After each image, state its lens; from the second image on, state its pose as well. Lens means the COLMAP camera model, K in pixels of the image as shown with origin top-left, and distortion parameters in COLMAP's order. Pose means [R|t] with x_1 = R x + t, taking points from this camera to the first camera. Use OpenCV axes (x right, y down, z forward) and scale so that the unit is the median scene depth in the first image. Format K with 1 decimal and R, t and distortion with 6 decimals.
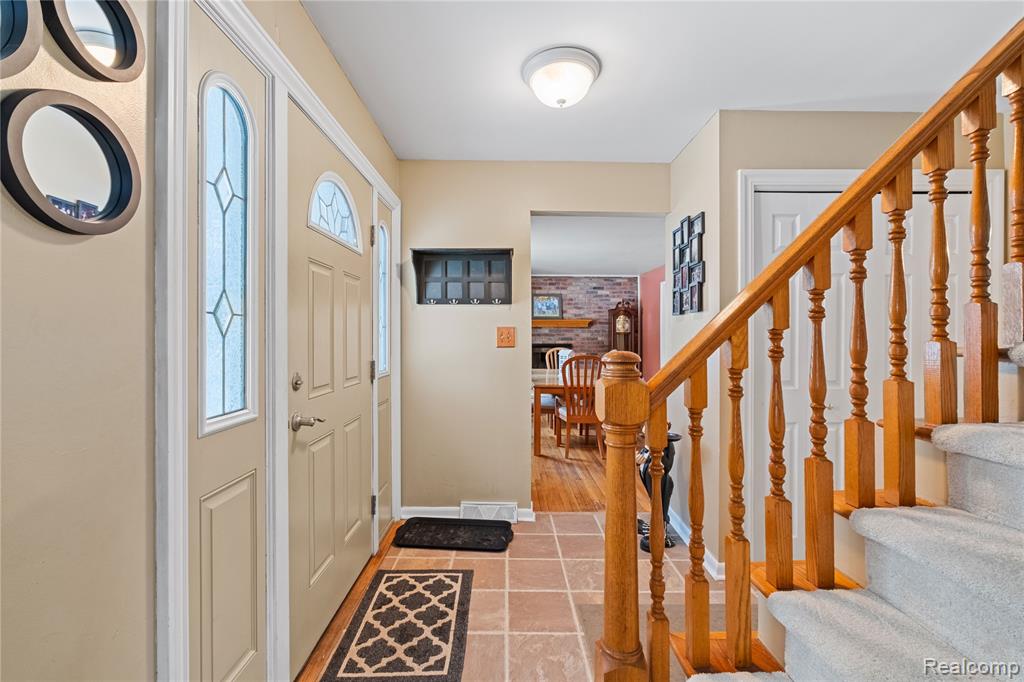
lens RADIAL K [[432.7, 0, 508.6], [0, 432.7, 332.9], [0, 0, 1]] dist [-0.003108, -0.000176]
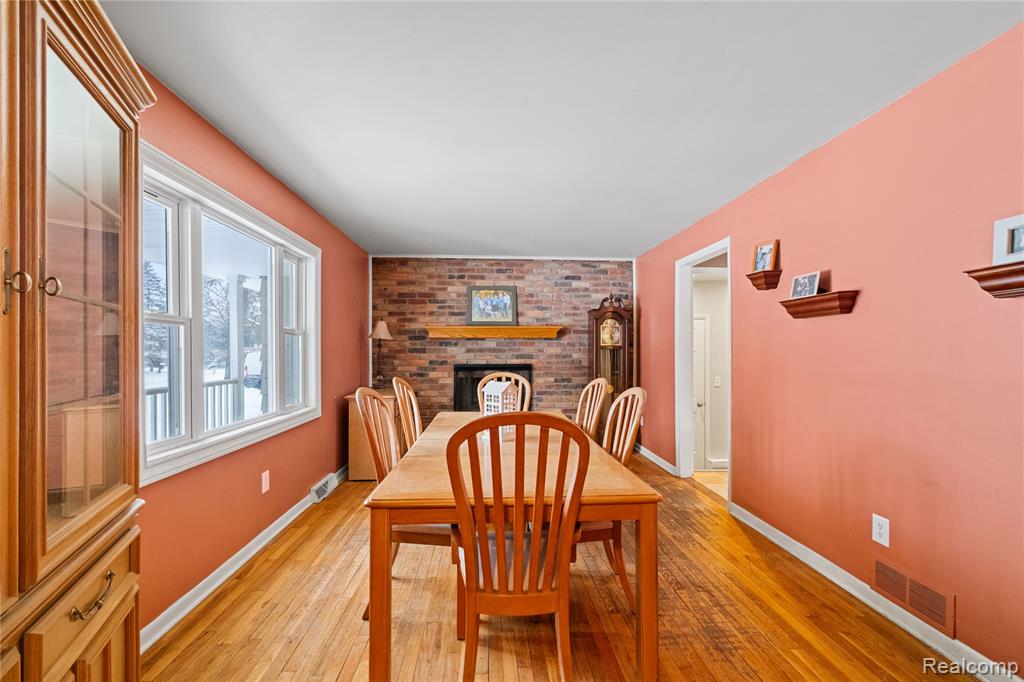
lens RADIAL K [[436.3, 0, 508.3], [0, 436.3, 345.4], [0, 0, 1]] dist [-0.001972, -0.000024]
pose [[0.998954, -0.001504, 0.045695, 0.081278], [0.001811, 0.999976, -0.006682, 0.001766], [-0.045684, 0.006757, 0.998933, 0.354535]]
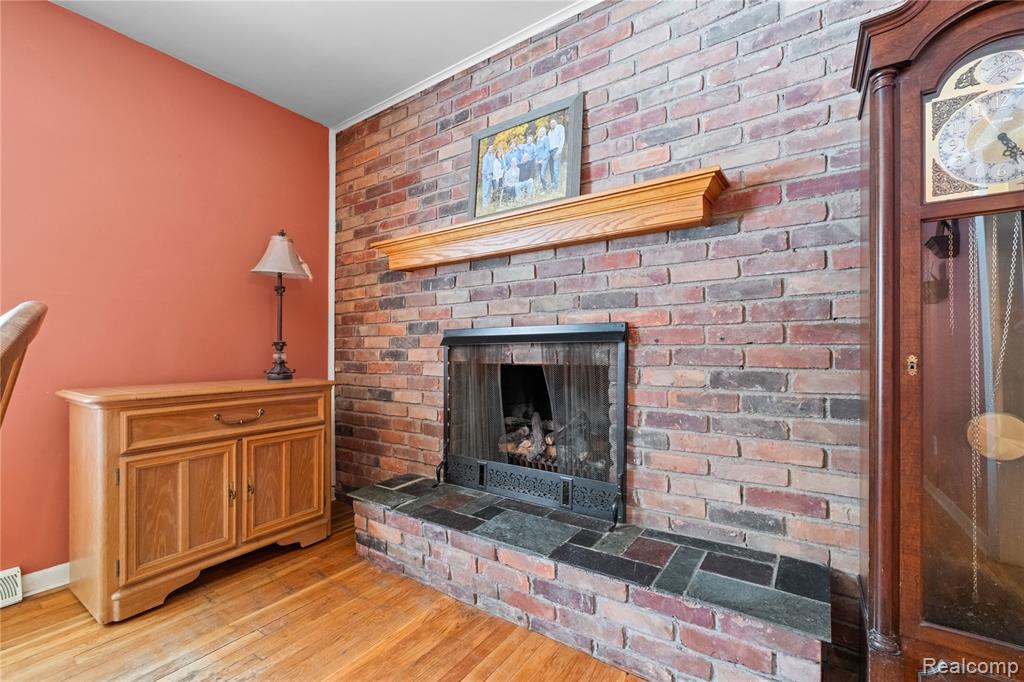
lens RADIAL K [[436.3, 0, 508.3], [0, 436.3, 345.4], [0, 0, 1]] dist [-0.001972, -0.000024]
pose [[0.819297, -0.008593, -0.573305, 0.214572], [0.003278, 0.999942, -0.010304, 0.037081], [0.573360, 0.006562, 0.819277, 0.802955]]
